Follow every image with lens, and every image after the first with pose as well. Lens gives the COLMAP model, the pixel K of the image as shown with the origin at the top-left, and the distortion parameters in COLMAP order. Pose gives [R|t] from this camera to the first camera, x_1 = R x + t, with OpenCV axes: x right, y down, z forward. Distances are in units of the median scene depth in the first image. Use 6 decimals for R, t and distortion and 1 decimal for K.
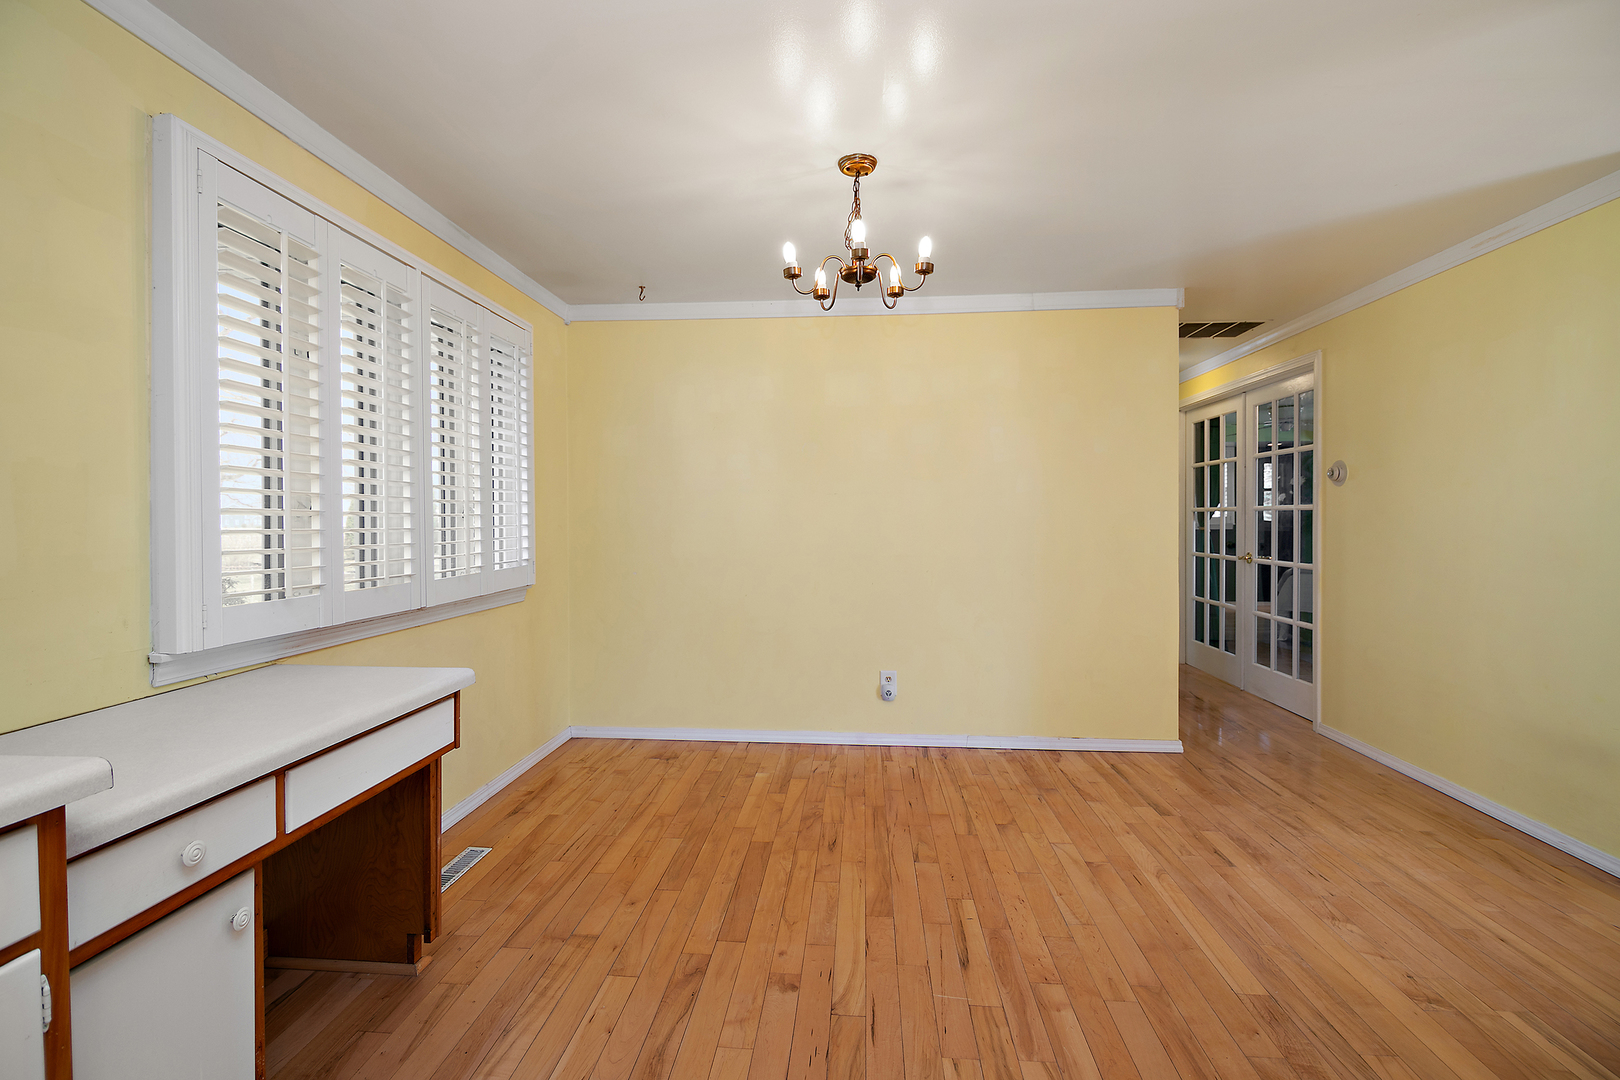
lens RADIAL K [[733.0, 0, 805.3], [0, 733.0, 522.6], [0, 0, 1]] dist [0.001850, 0.000121]
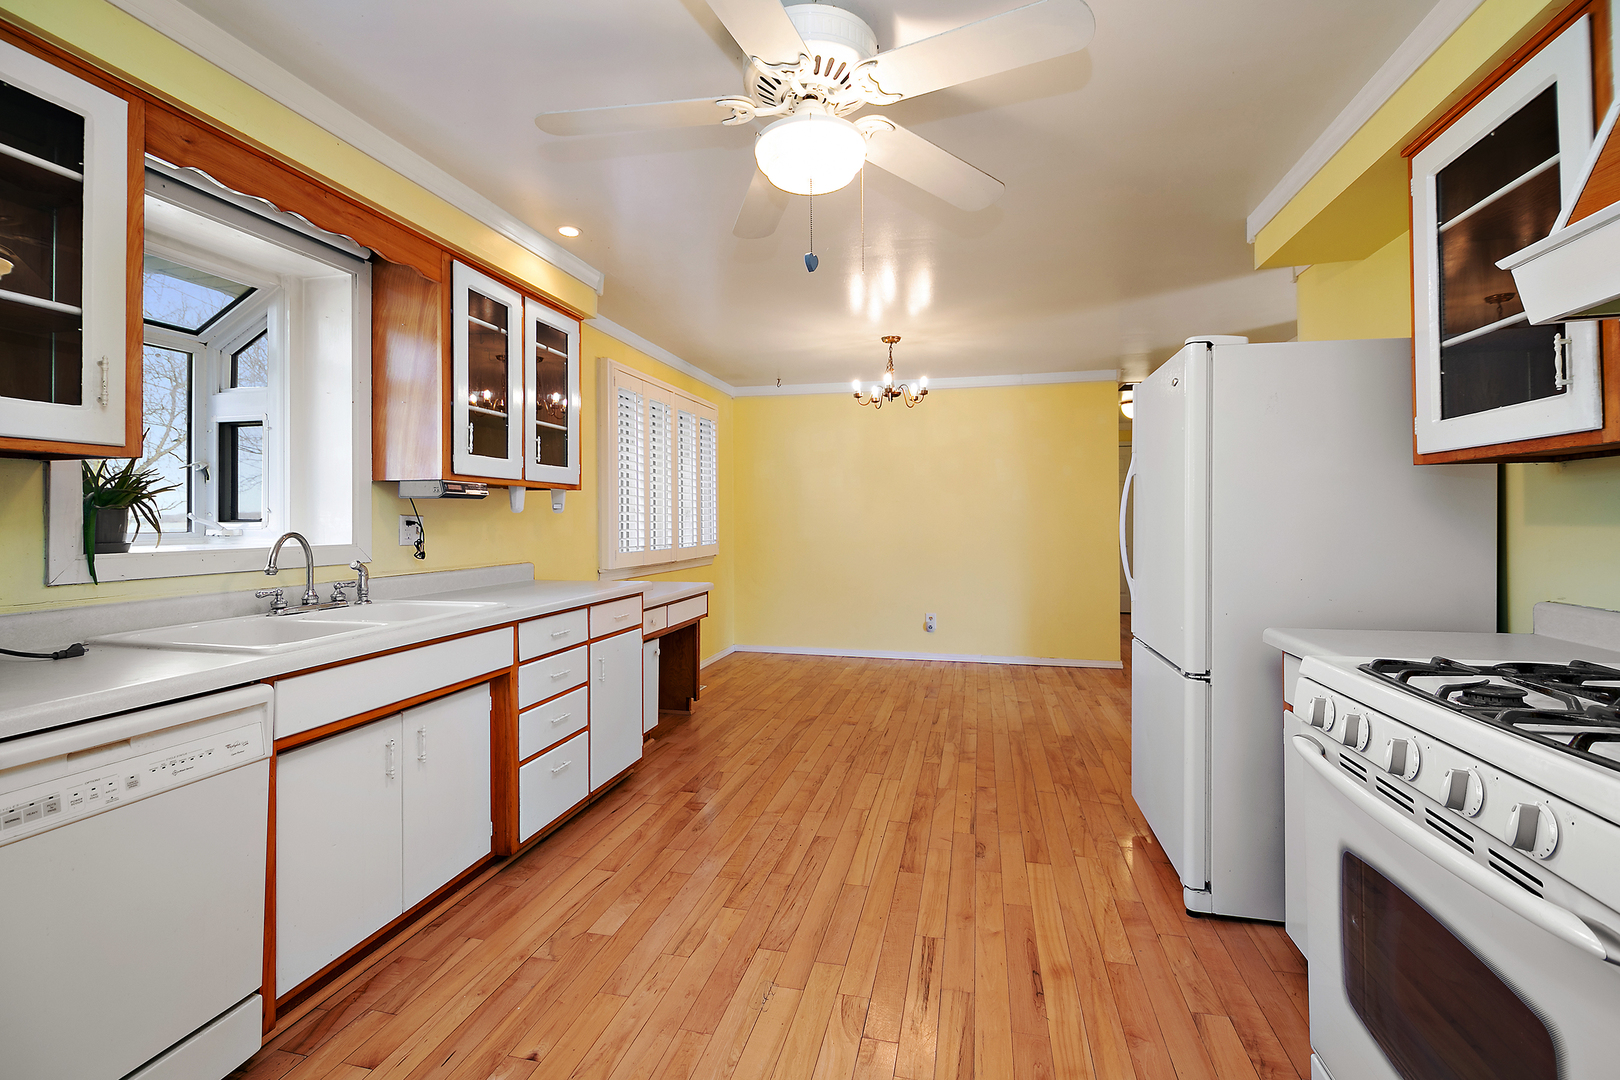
lens RADIAL K [[733.0, 0, 811.9], [0, 733.0, 525.9], [0, 0, 1]] dist [0.001850, 0.000121]
pose [[0.989459, 0.001491, -0.144806, 0.119748], [-0.001221, 0.999997, 0.001954, 0.013866], [0.144809, -0.001756, 0.989458, -0.819770]]
